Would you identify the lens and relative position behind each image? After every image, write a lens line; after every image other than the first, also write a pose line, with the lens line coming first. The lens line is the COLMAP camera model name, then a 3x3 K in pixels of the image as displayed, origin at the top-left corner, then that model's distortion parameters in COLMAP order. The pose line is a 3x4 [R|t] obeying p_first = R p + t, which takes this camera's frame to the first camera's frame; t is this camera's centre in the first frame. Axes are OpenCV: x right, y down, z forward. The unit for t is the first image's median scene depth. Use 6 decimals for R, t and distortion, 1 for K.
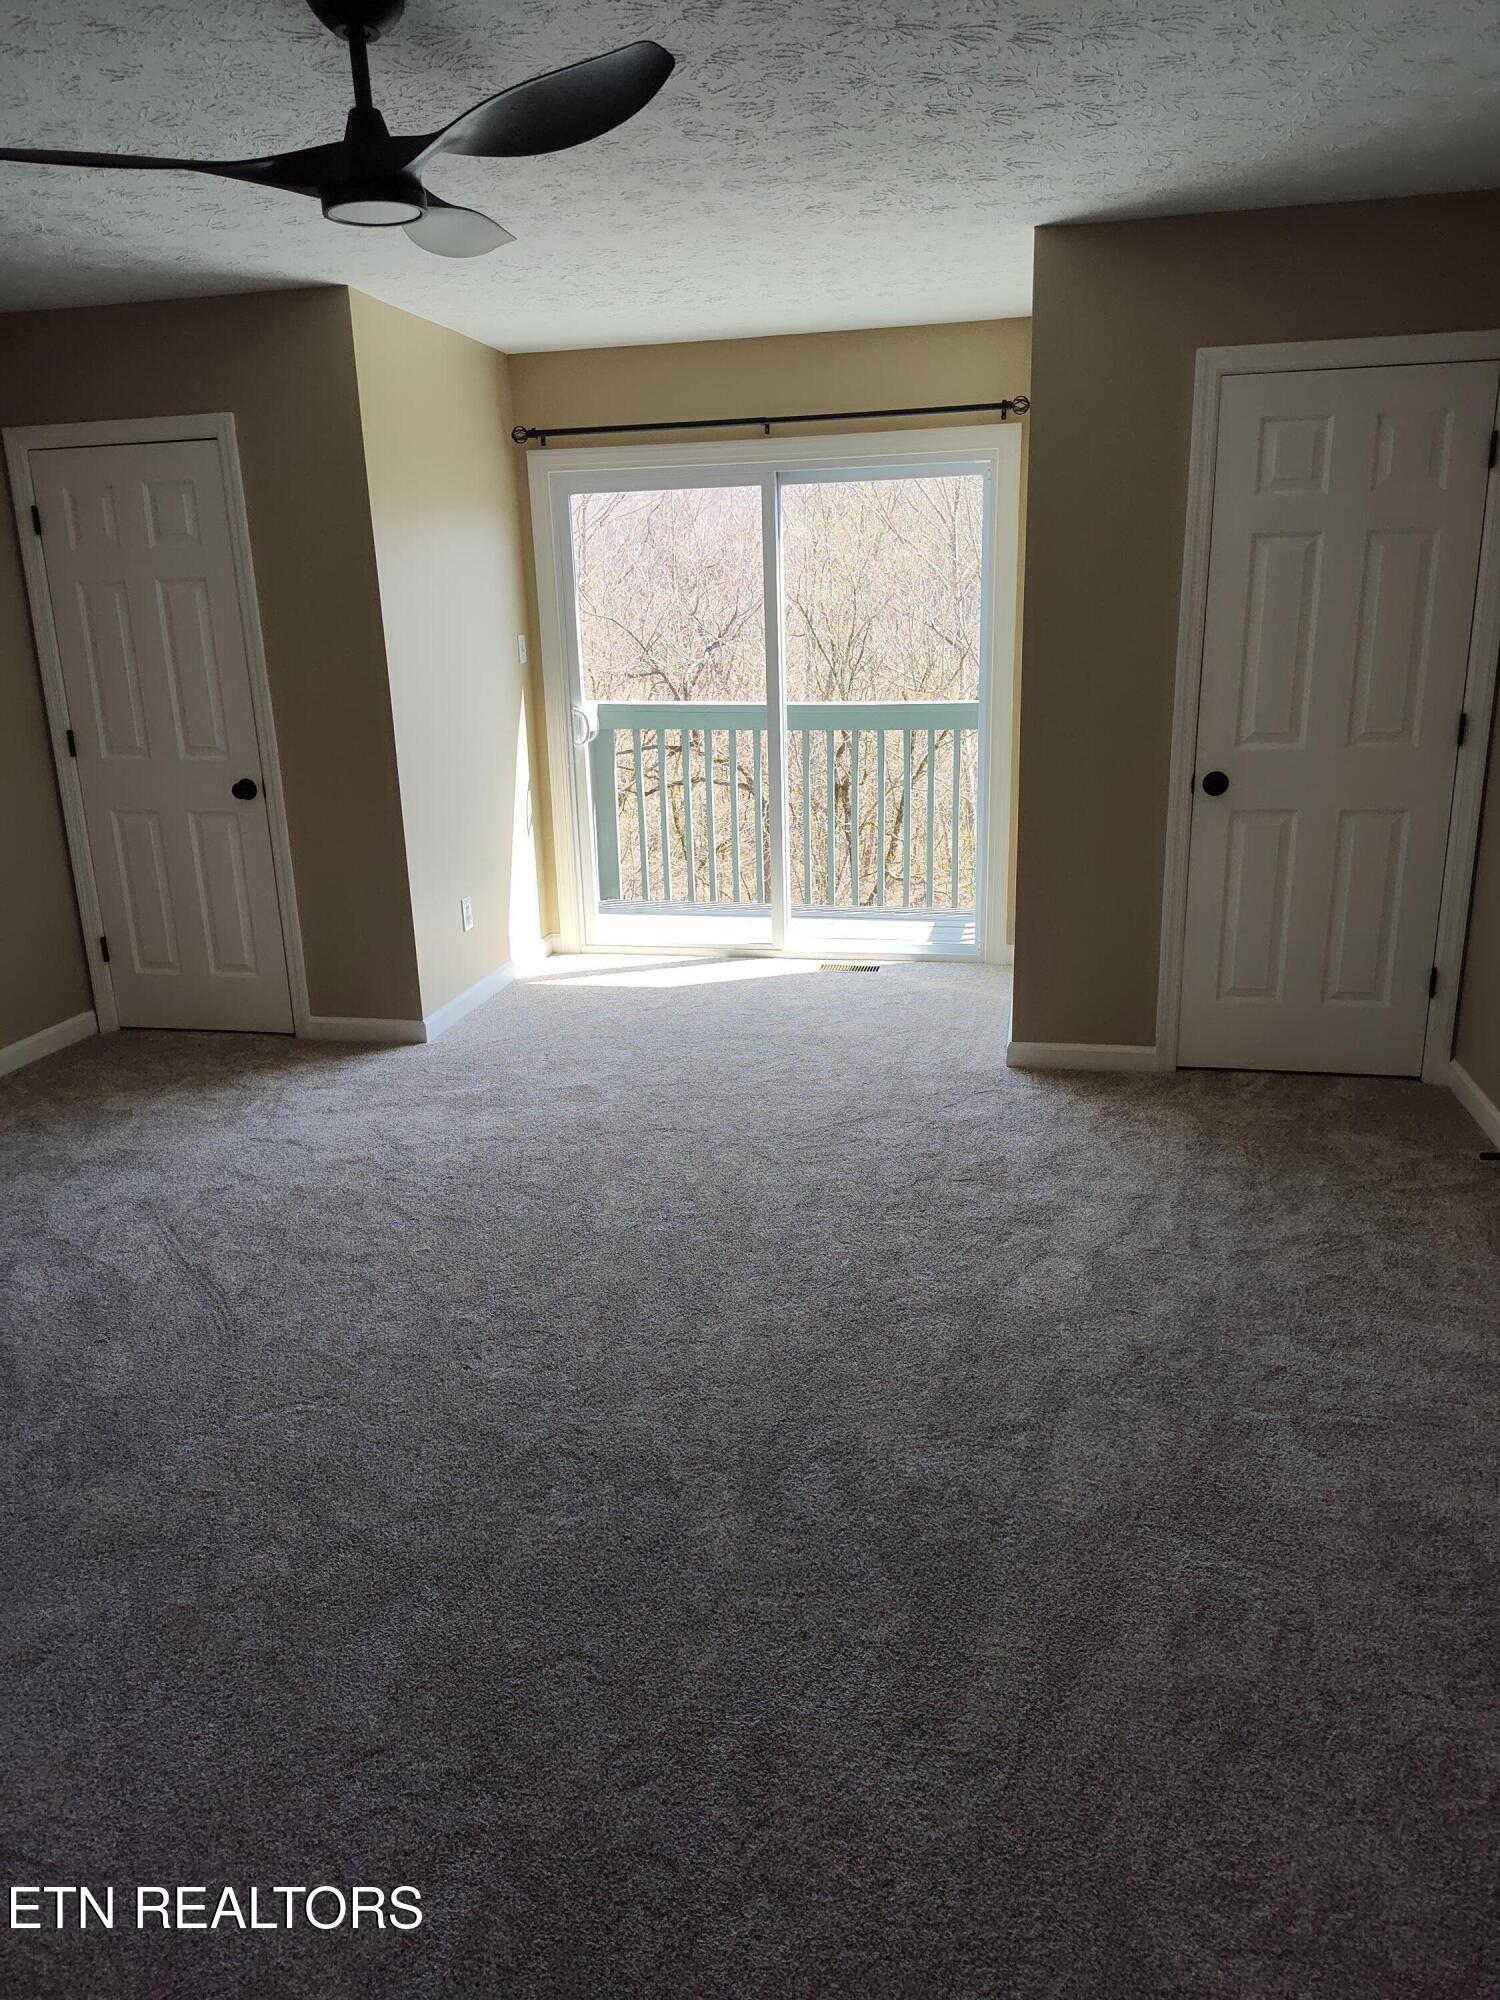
lens RADIAL K [[1379.1, 0, 738.9], [0, 1379.1, 996.5], [0, 0, 1]] dist [0.039272, -0.002204]
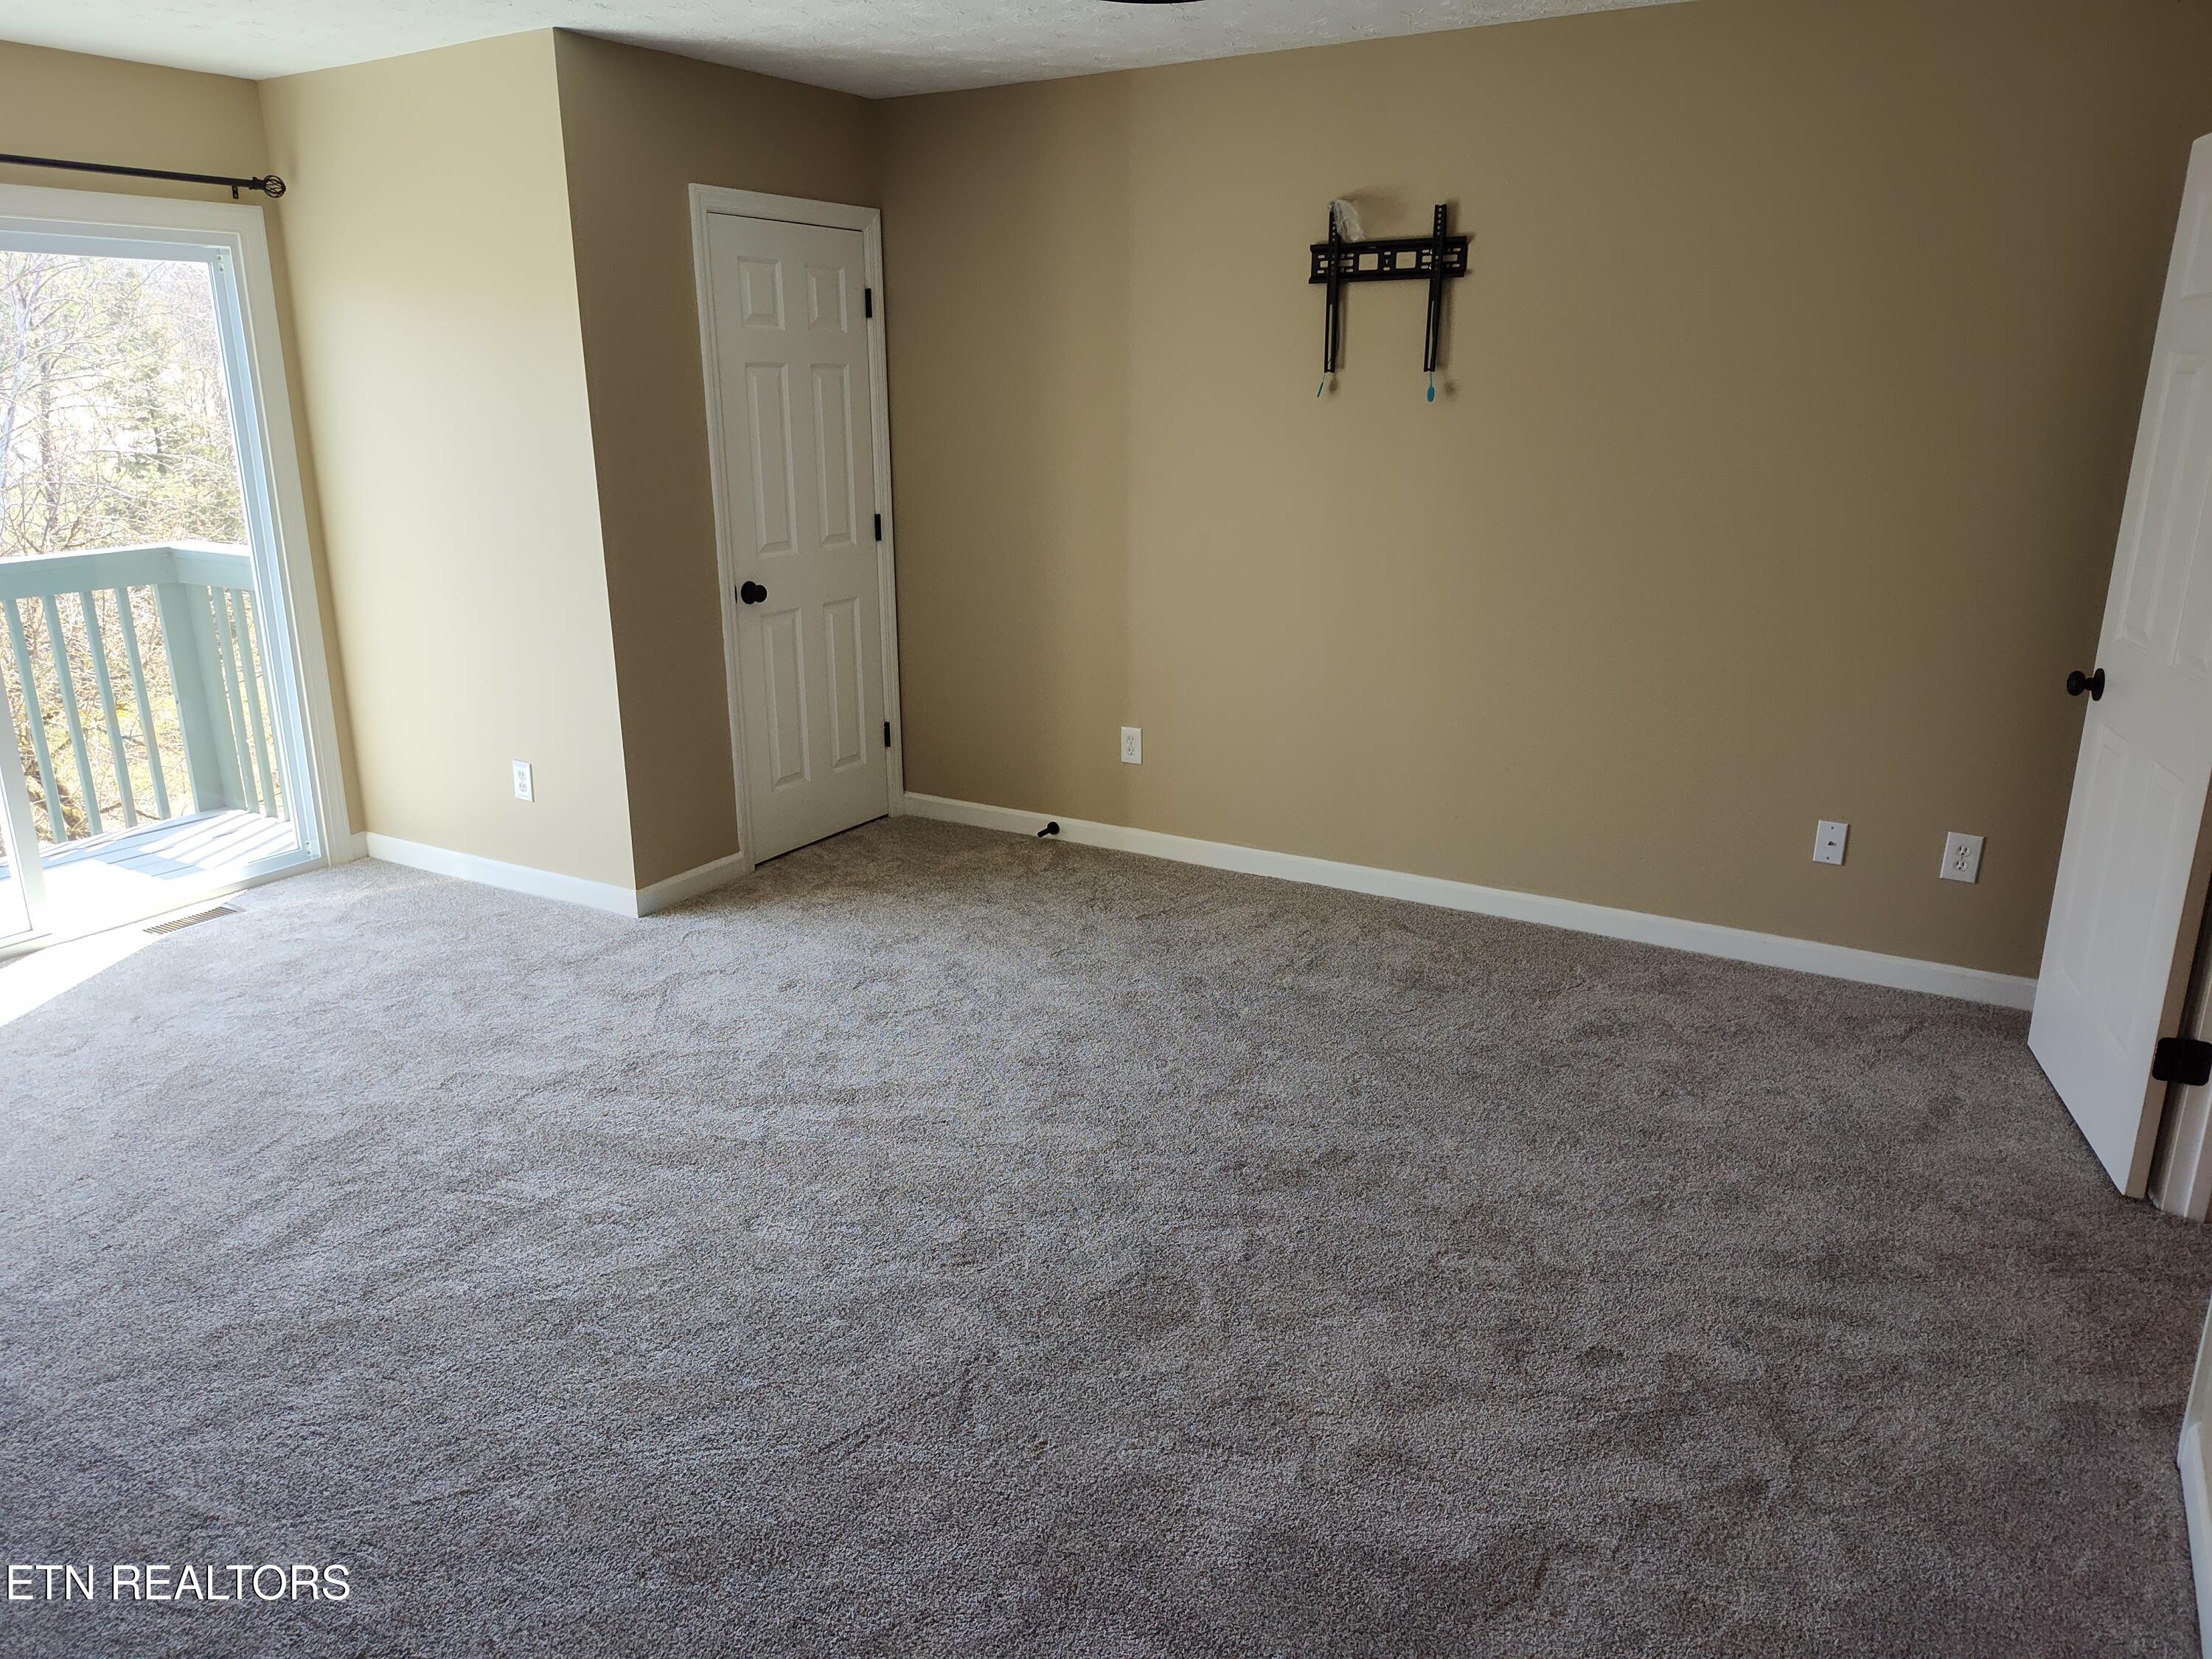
lens RADIAL K [[1525.3, 0, 1087.0], [0, 1525.3, 838.8], [0, 0, 1]] dist [0.039272, -0.002204]
pose [[0.337694, -0.253435, 0.906495, -0.696391], [0.267436, 0.949213, 0.165751, -0.100301], [-0.902464, 0.186456, 0.388321, 0.343383]]
